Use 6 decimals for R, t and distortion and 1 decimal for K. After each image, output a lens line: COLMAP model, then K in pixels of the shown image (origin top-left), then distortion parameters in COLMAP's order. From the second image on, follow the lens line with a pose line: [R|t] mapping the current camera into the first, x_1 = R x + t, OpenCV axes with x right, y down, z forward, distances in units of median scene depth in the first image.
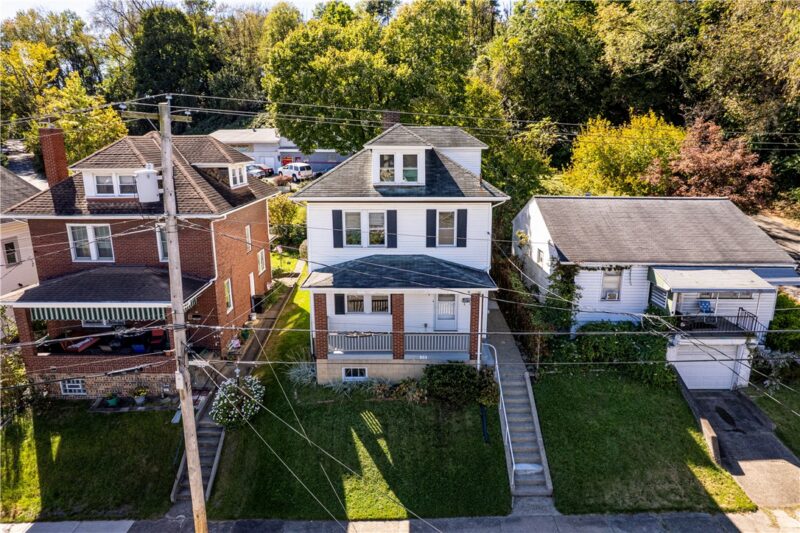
lens RADIAL K [[515.6, 0, 399.1], [0, 515.6, 269.5], [0, 0, 1]] dist [-0.083937, 0.077003]
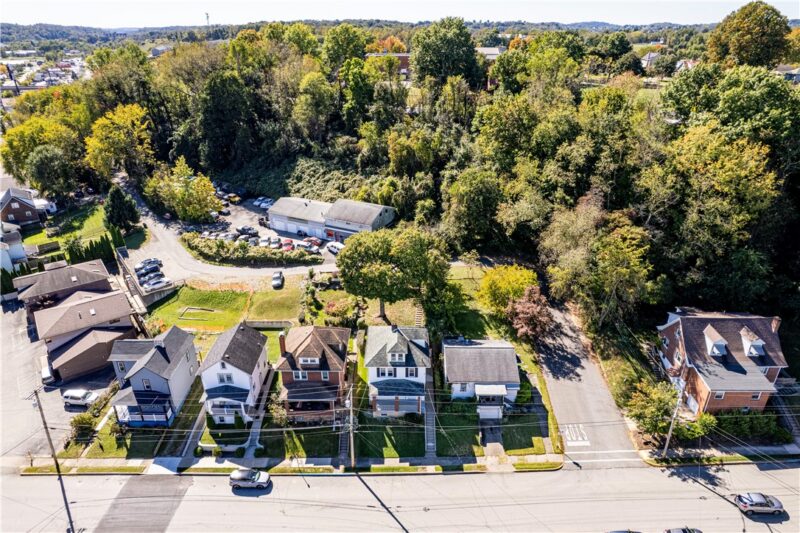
lens RADIAL K [[515.6, 0, 400.1], [0, 515.6, 264.7], [0, 0, 1]] dist [-0.083937, 0.077003]
pose [[0.999999, 0.000997, 0.000102, 0.018608], [-0.000997, 0.979673, 0.200597, -1.448381], [0.000100, -0.200597, 0.979674, -2.116856]]
